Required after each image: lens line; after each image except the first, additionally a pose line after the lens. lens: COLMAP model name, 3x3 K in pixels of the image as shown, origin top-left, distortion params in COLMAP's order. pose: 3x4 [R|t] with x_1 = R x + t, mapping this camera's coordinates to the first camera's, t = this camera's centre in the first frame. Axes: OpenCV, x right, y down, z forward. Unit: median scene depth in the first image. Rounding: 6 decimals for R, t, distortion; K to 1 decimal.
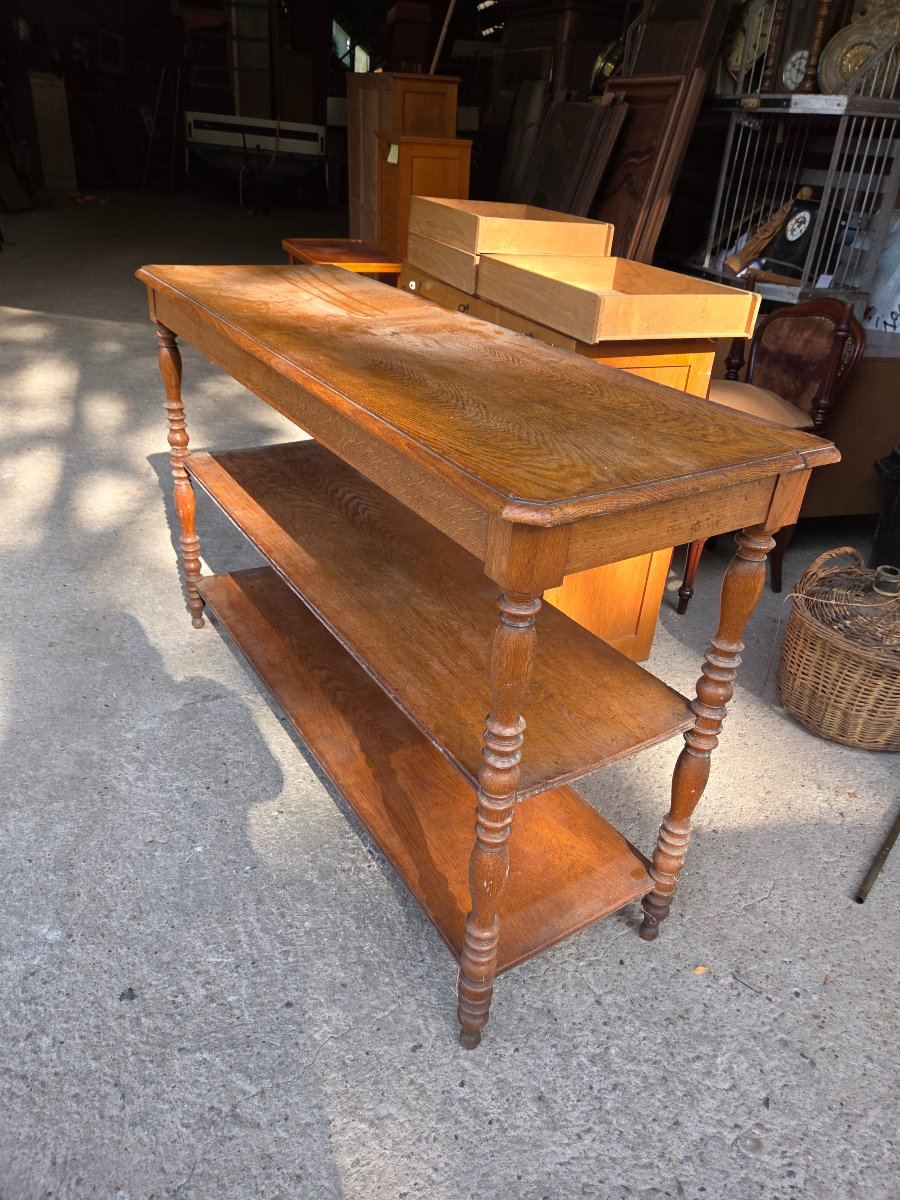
lens RADIAL K [[808.7, 0, 458.2], [0, 808.7, 593.6], [0, 0, 1]] dist [0.050169, -0.047058]
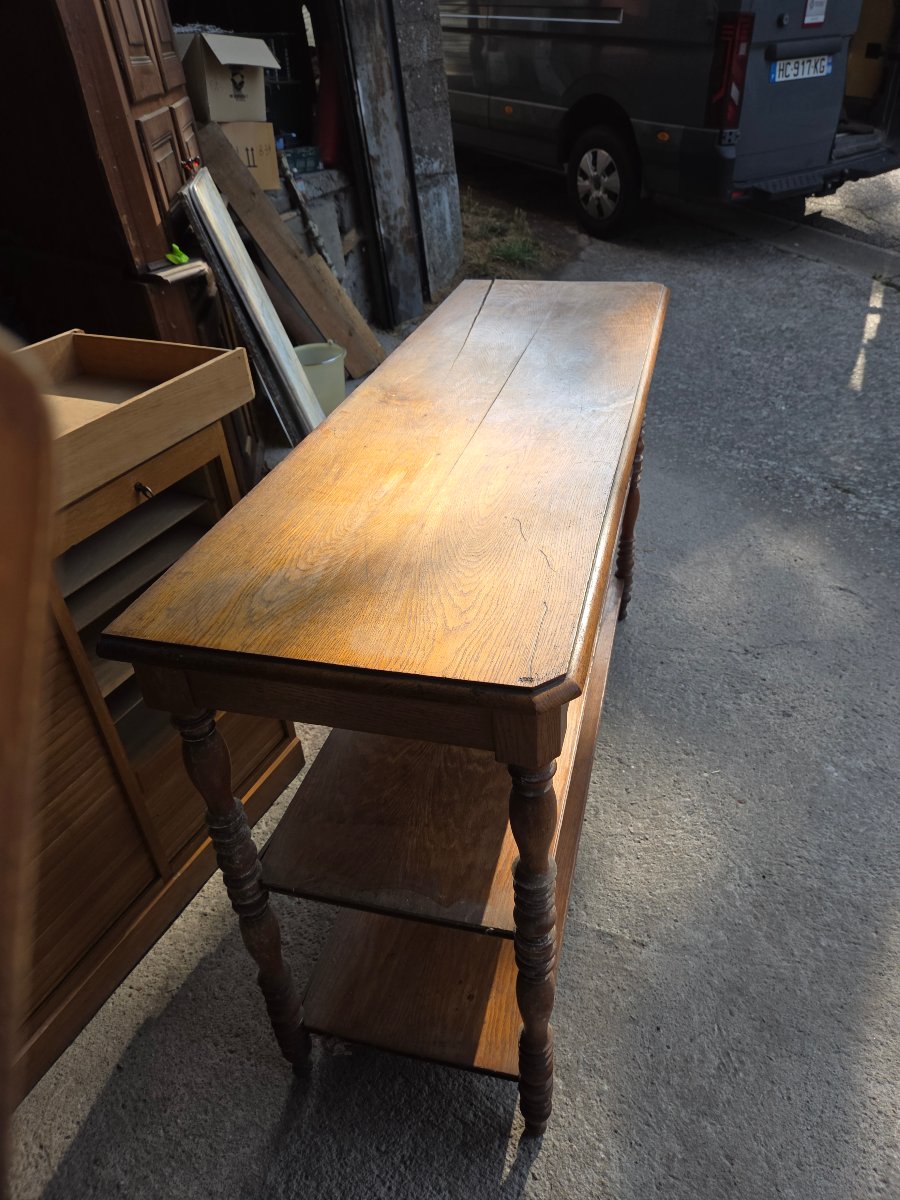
lens RADIAL K [[808.7, 0, 465.5], [0, 808.7, 590.5], [0, 0, 1]] dist [0.050169, -0.047058]
pose [[-0.681572, -0.437072, 0.586879, -0.517320], [0.356957, 0.501535, 0.788064, -0.688586], [-0.638781, 0.746613, -0.185817, 0.977703]]
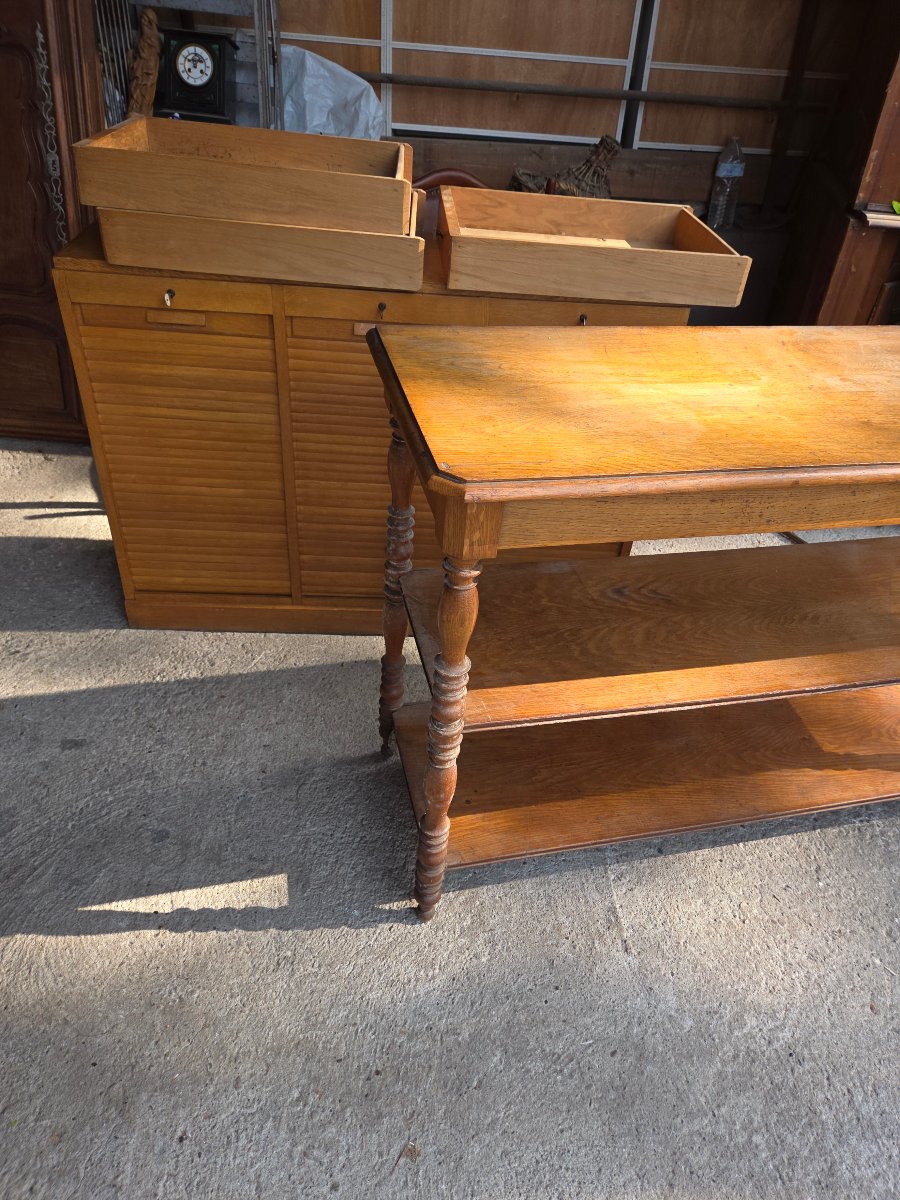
lens RADIAL K [[808.7, 0, 474.3], [0, 808.7, 603.1], [0, 0, 1]] dist [0.050169, -0.047058]
pose [[0.322948, -0.613646, 0.720516, -0.710819], [0.399025, 0.778621, 0.484282, -0.521478], [-0.858186, 0.131106, 0.496314, 0.689247]]
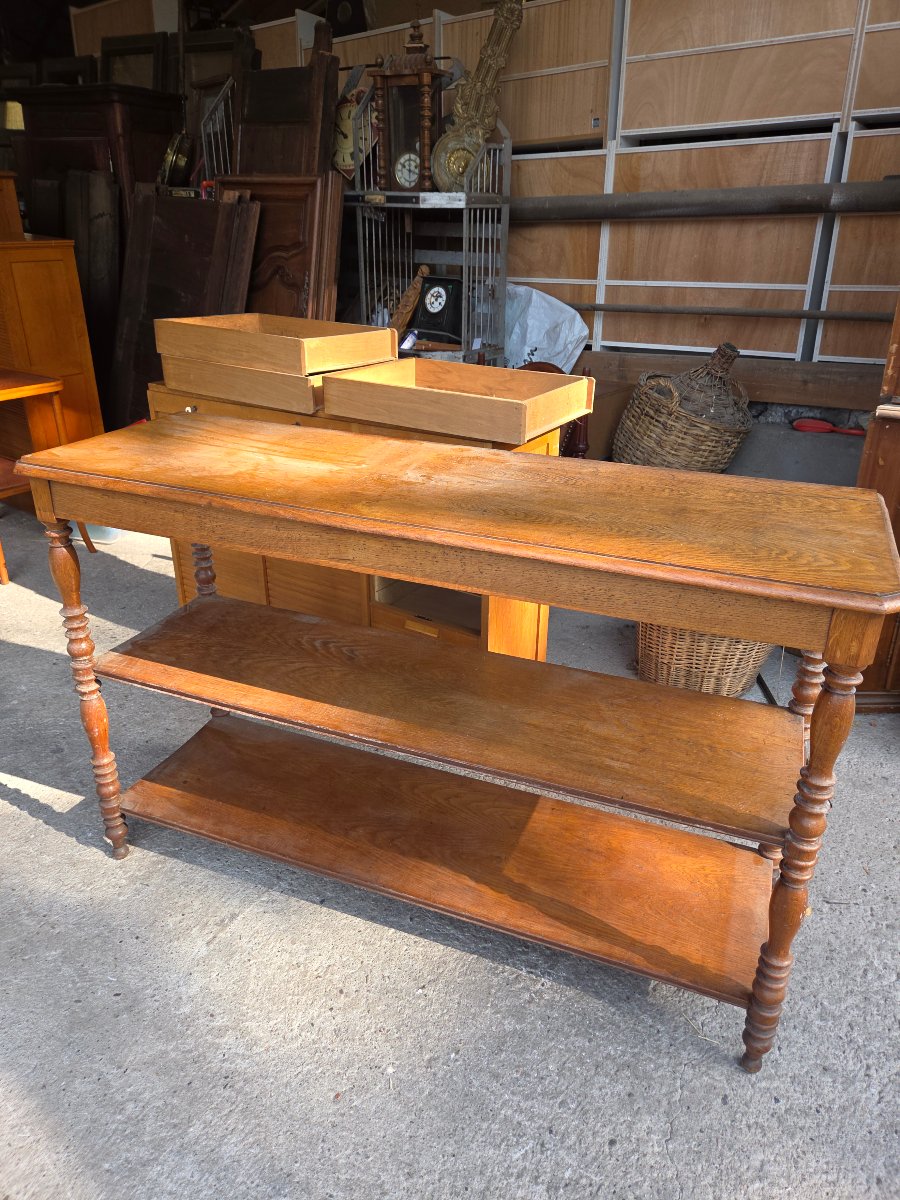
lens RADIAL K [[808.7, 0, 458.4], [0, 808.7, 593.8], [0, 0, 1]] dist [0.050169, -0.047058]
pose [[0.804405, -0.294061, 0.516198, -0.447508], [0.320113, 0.946519, 0.040360, -0.153206], [-0.500460, 0.132776, 0.855518, 0.097695]]
